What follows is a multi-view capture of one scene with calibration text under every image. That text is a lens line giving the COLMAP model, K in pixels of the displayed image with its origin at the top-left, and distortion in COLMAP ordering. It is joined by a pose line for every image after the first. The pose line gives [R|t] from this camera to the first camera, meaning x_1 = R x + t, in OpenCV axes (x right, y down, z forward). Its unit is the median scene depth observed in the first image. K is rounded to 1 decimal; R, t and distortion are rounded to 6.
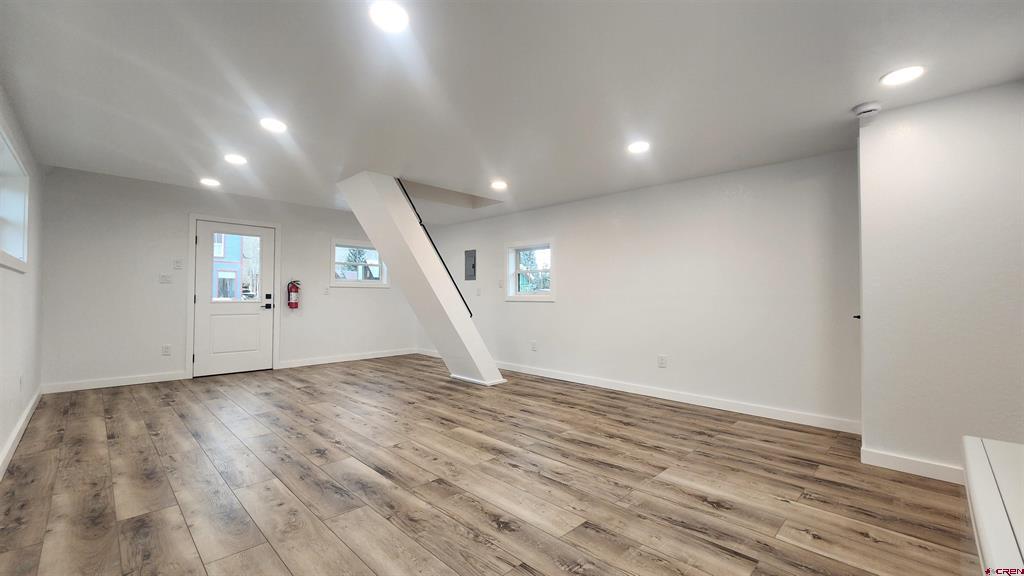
lens RADIAL K [[416.5, 0, 512.0], [0, 416.5, 288.0], [0, 0, 1]] dist [-0.001112, -0.000185]
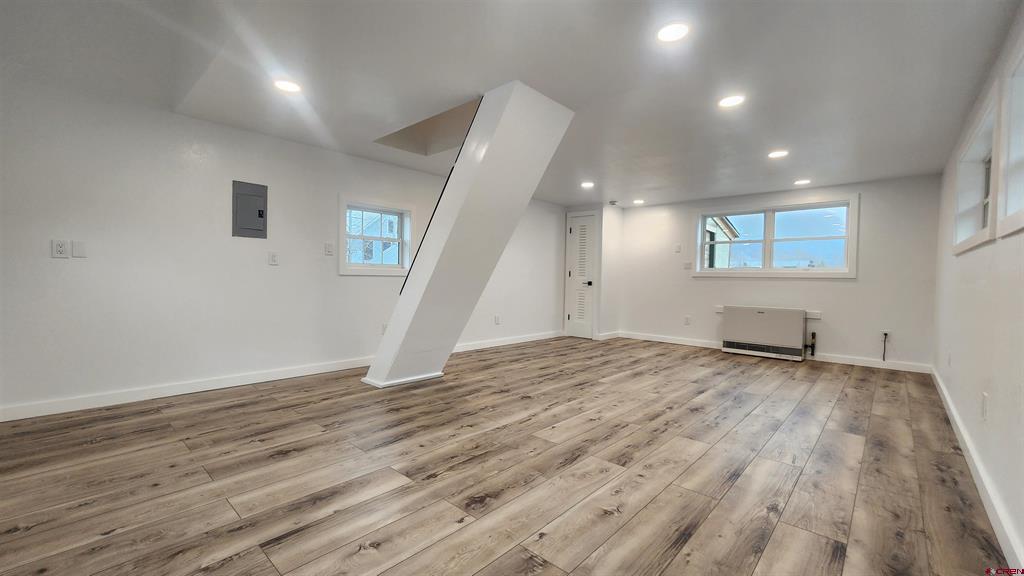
lens RADIAL K [[416.5, 0, 512.0], [0, 416.5, 288.0], [0, 0, 1]] dist [-0.001112, -0.000185]
pose [[-0.036445, -0.033023, 0.998790, -1.442694], [-0.041002, 0.998662, 0.031523, 0.037802], [-0.998494, -0.039804, -0.037750, 1.425940]]
